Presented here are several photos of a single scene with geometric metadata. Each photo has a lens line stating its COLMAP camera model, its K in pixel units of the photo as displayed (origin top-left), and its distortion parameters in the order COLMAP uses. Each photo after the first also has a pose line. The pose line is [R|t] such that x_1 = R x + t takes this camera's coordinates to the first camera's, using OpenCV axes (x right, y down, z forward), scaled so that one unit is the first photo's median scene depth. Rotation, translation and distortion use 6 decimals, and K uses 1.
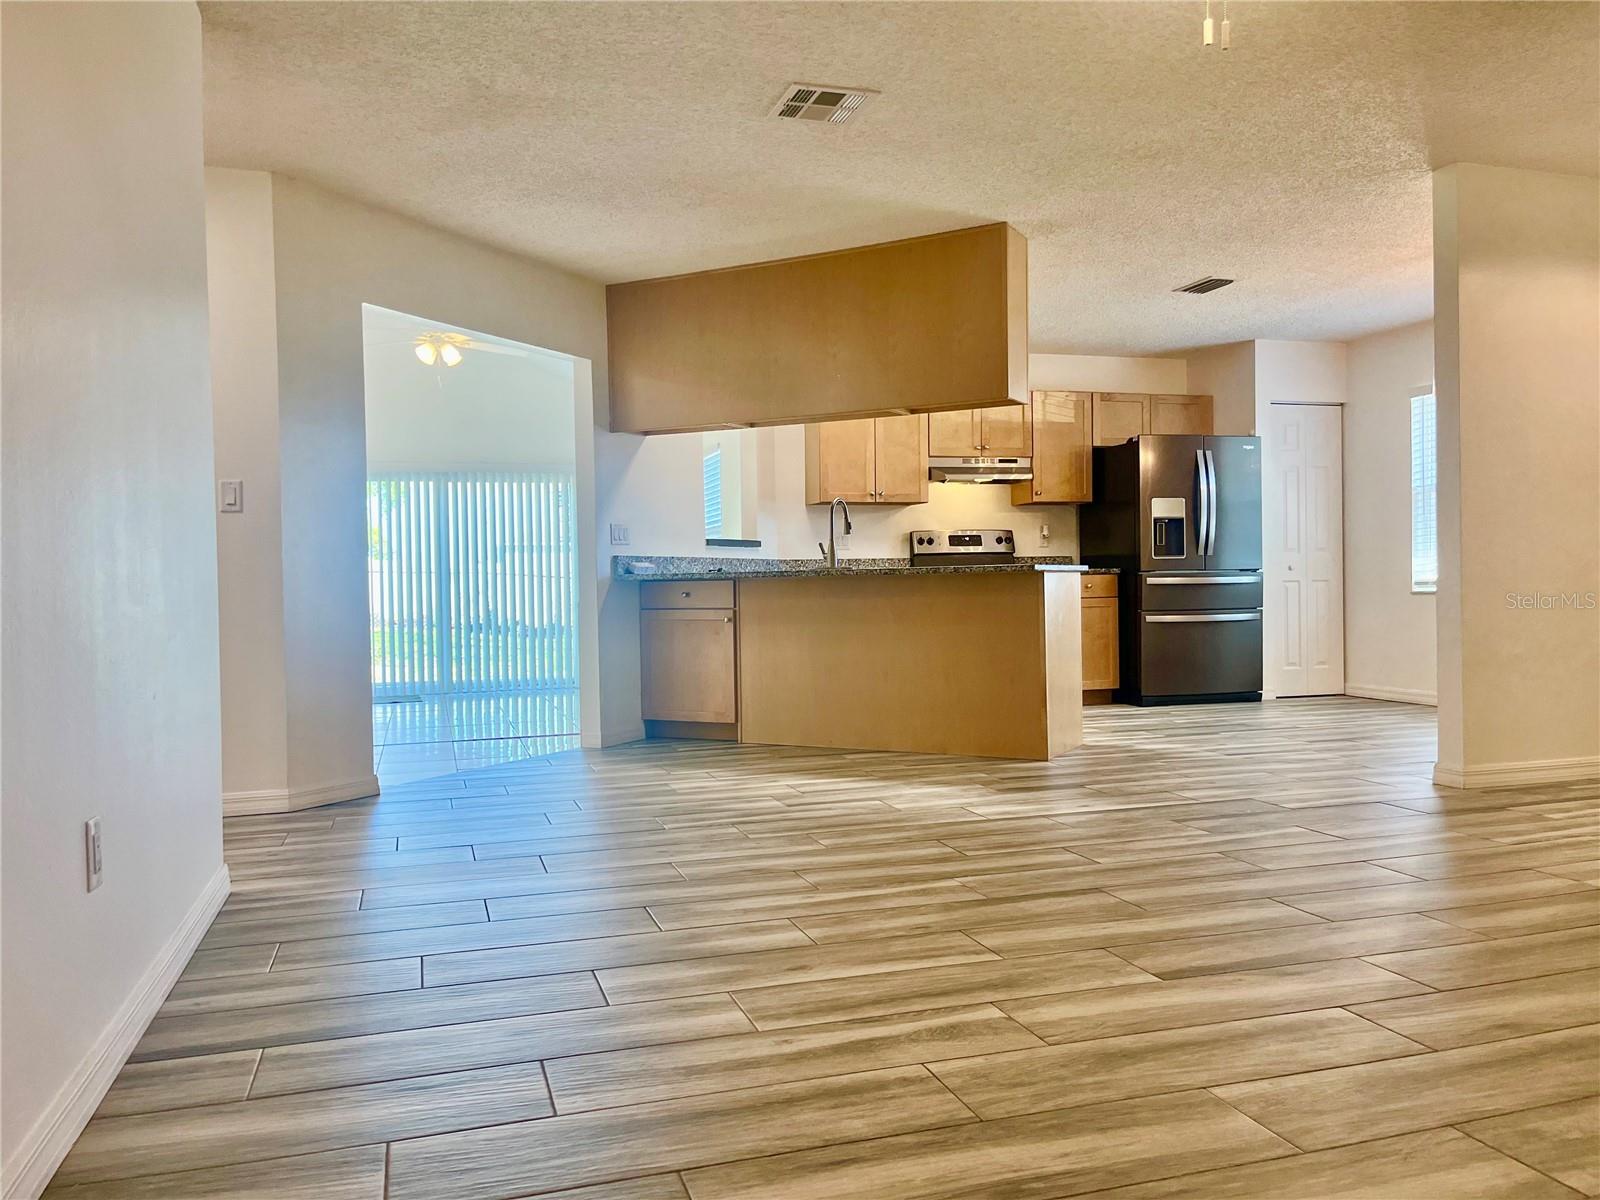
lens RADIAL K [[1215.0, 0, 787.4], [0, 1215.0, 596.3], [0, 0, 1]] dist [0.063163, -0.088342]
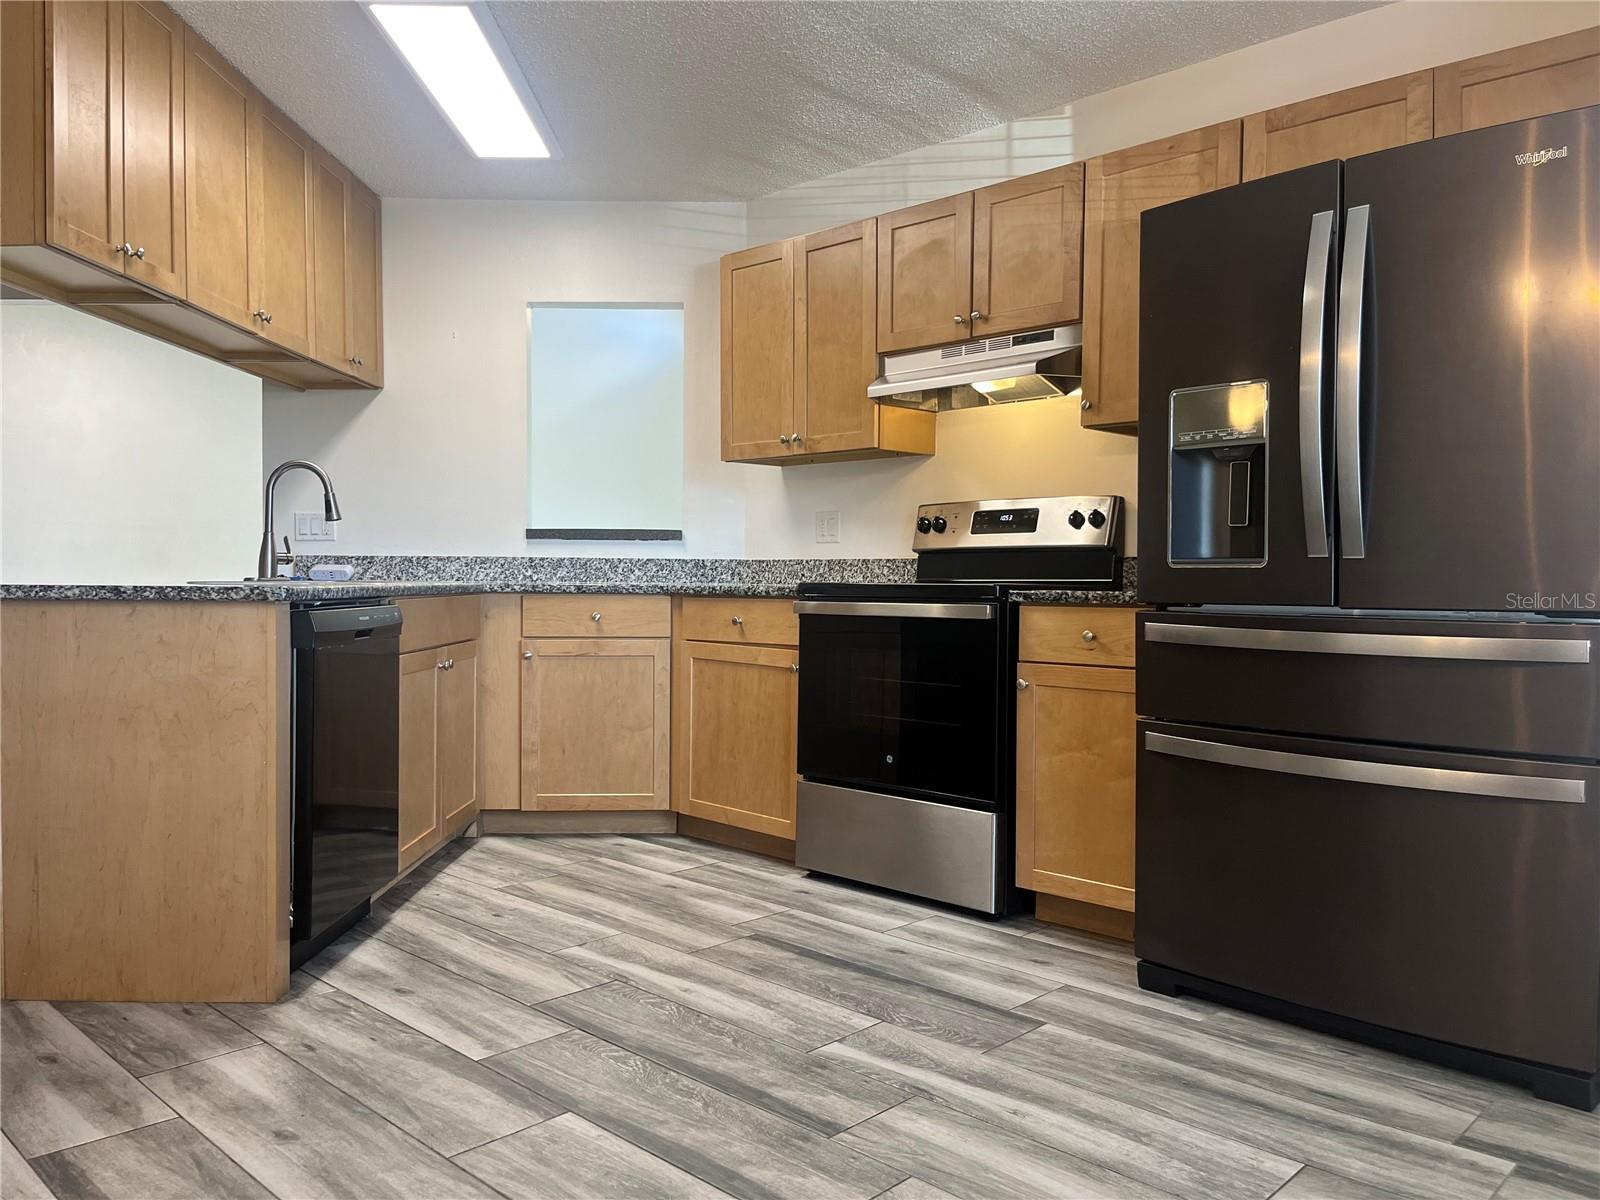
lens RADIAL K [[1215.0, 0, 777.1], [0, 1215.0, 608.5], [0, 0, 1]] dist [0.063163, -0.088342]
pose [[0.478455, 0.043613, -0.877028, 0.534570], [-0.023479, 0.999044, 0.036872, -0.028596], [0.877798, 0.002951, 0.479022, 0.720780]]
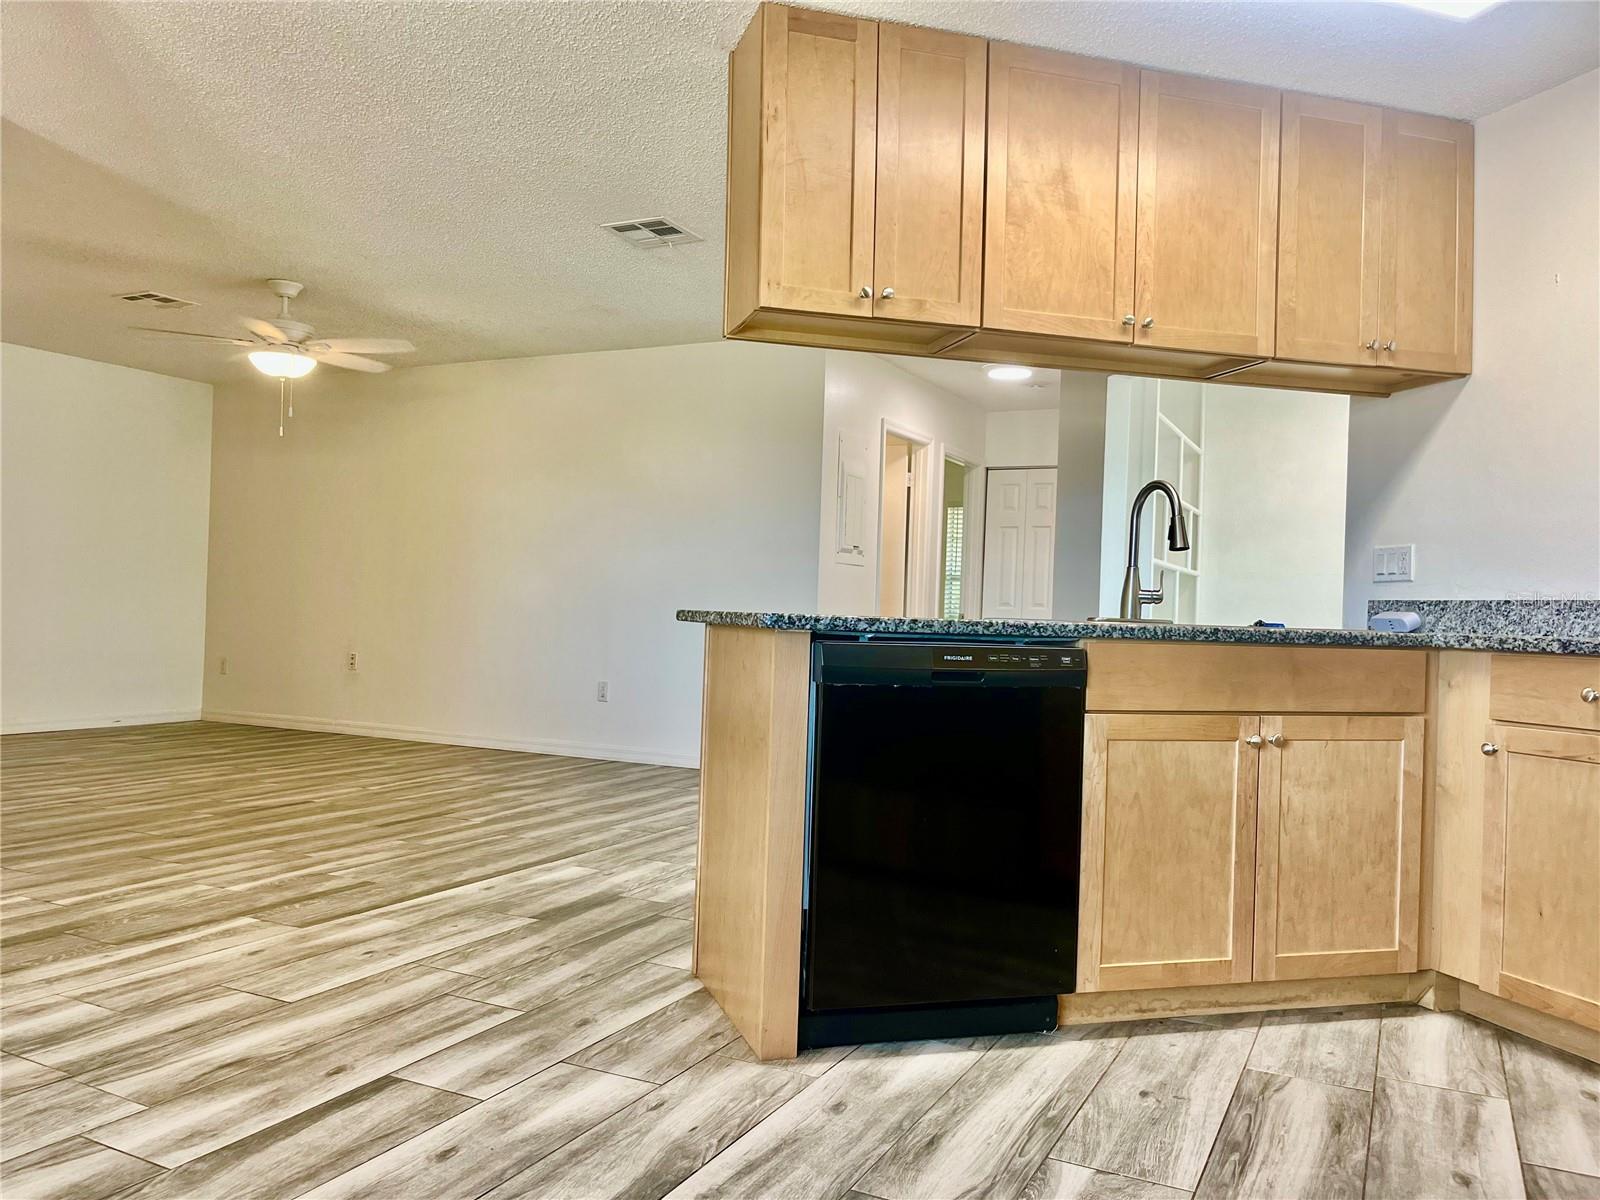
lens RADIAL K [[1215.0, 0, 795.0], [0, 1215.0, 608.7], [0, 0, 1]] dist [0.063163, -0.088342]
pose [[-0.693956, -0.006607, -0.719987, 0.399582], [-0.026595, 0.999511, 0.016462, -0.025545], [0.719526, 0.030572, -0.693793, 0.976355]]
